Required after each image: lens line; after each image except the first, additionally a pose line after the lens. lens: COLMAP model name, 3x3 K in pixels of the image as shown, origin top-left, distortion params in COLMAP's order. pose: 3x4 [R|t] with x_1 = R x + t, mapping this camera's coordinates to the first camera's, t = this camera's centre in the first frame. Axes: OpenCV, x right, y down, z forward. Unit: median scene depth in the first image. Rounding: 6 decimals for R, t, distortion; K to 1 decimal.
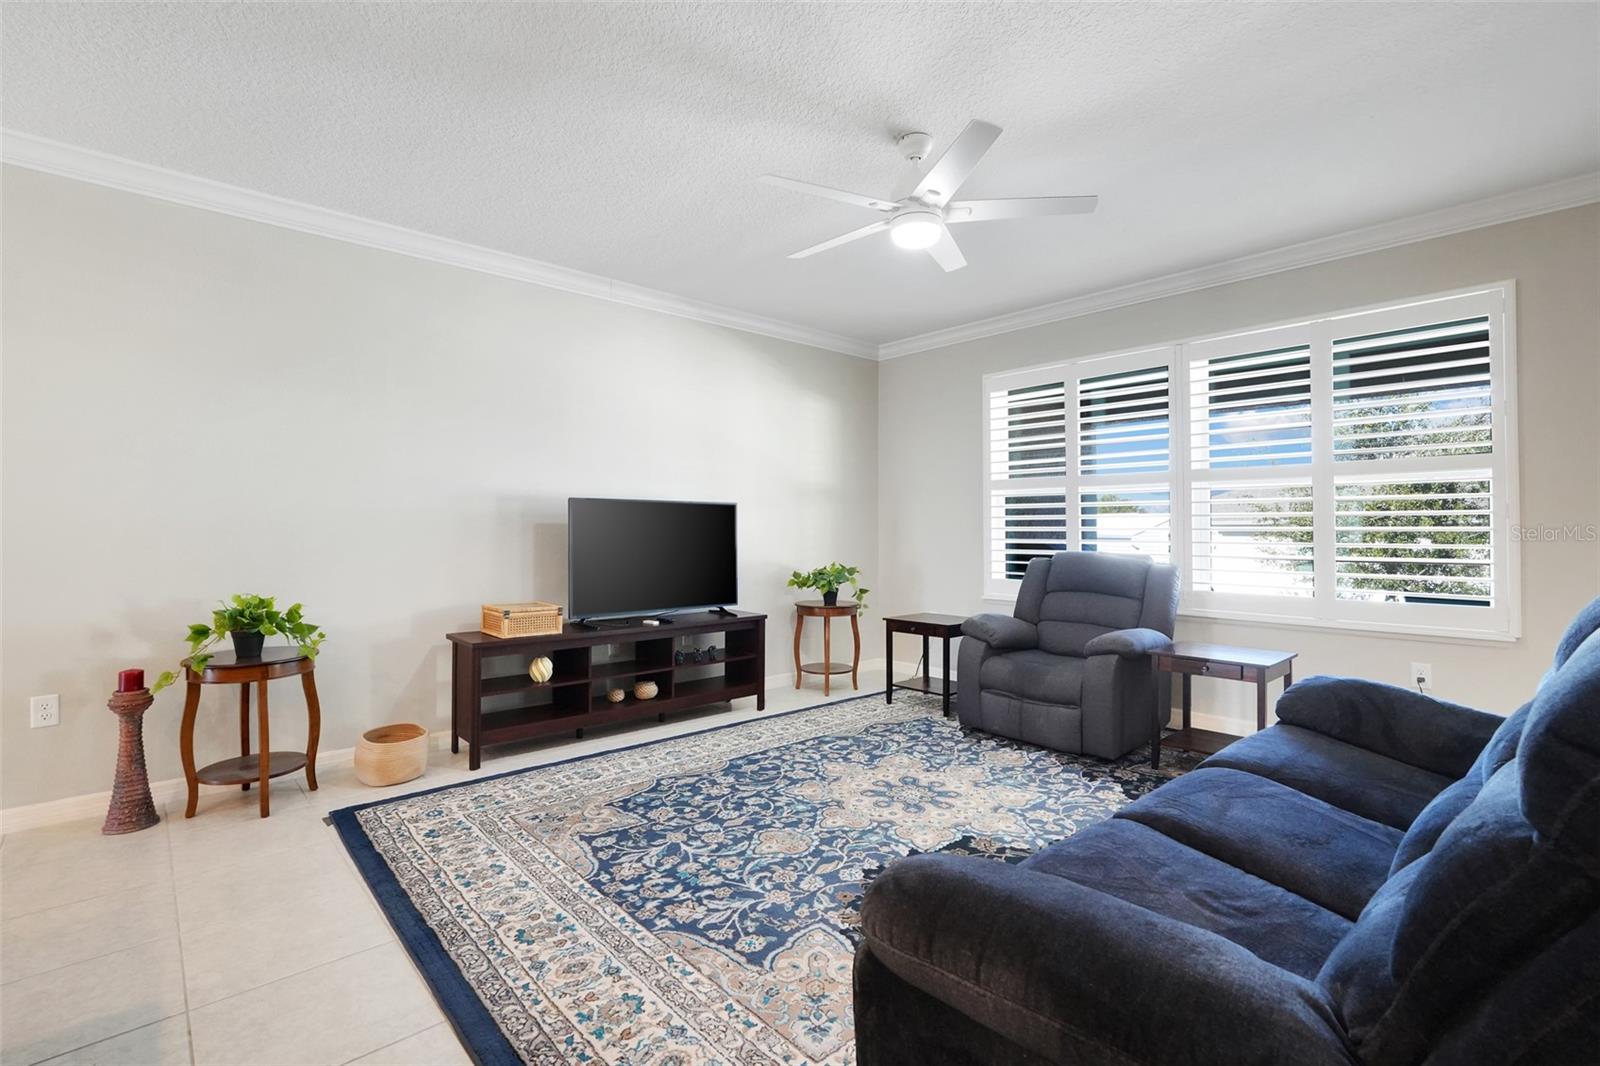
lens RADIAL K [[716.8, 0, 768.9], [0, 716.8, 528.2], [0, 0, 1]] dist [0.000772, 0.000123]
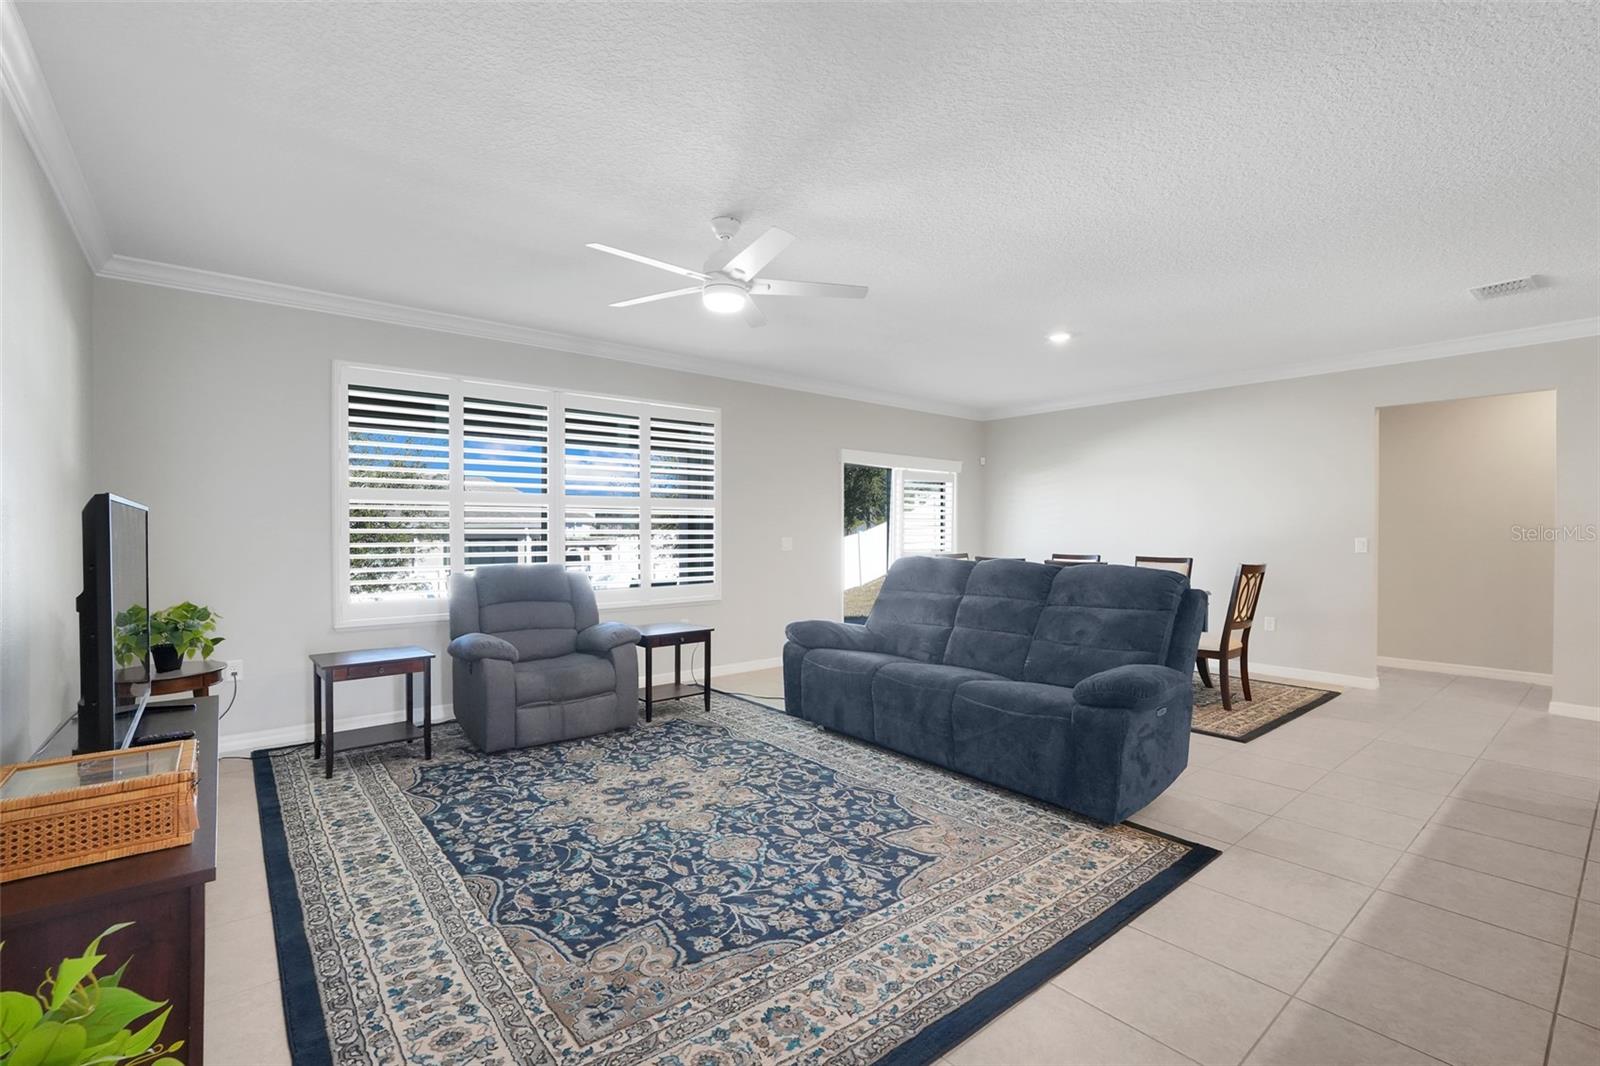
lens RADIAL K [[726.3, 0, 800.0], [0, 726.3, 533.0], [0, 0, 1]] dist [-0.010554, 0.000112]
pose [[0.027017, 0.000025, 0.999635, -0.907398], [-0.001517, 0.999999, 0.000016, -0.019648], [-0.999634, -0.001517, 0.027017, 0.767502]]
